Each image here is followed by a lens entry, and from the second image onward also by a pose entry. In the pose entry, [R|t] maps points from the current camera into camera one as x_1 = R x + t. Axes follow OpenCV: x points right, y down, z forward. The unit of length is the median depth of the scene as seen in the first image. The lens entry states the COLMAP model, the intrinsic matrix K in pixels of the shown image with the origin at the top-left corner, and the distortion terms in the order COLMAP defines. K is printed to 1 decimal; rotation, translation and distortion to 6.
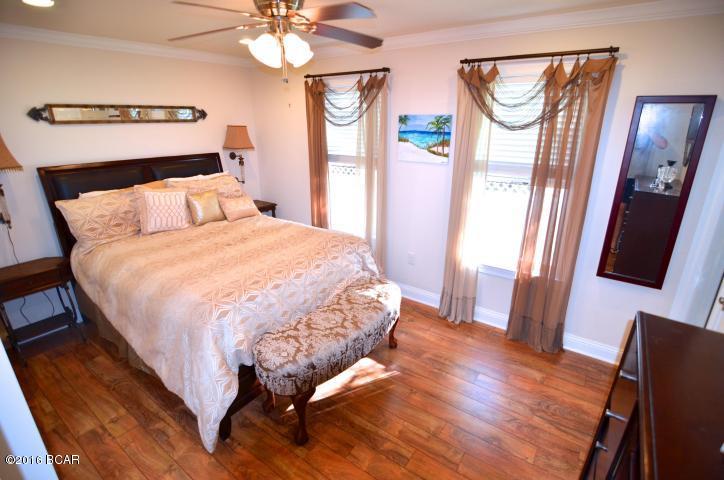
lens RADIAL K [[347.1, 0, 371.4], [0, 347.1, 240.0], [0, 0, 1]] dist [-0.001036, -0.015938]
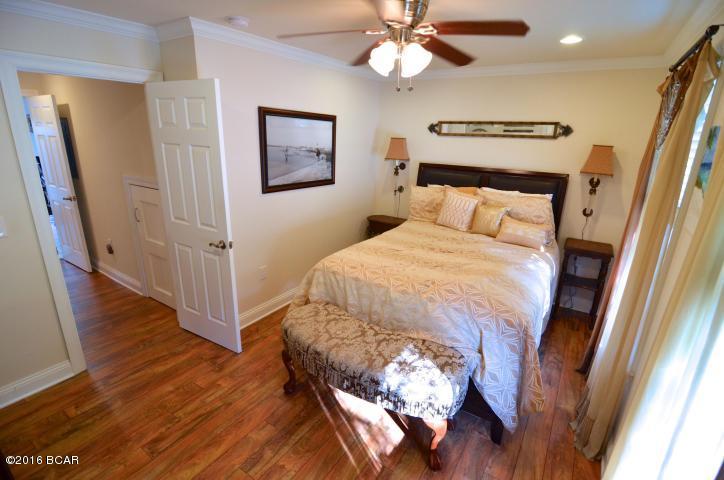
lens RADIAL K [[347.1, 0, 371.4], [0, 347.1, 240.0], [0, 0, 1]] dist [-0.001036, -0.015938]
pose [[0.038452, 0.292373, -0.955531, 0.604443], [-0.353466, 0.898396, 0.260667, -0.228846], [0.934657, 0.327725, 0.137889, 0.694514]]
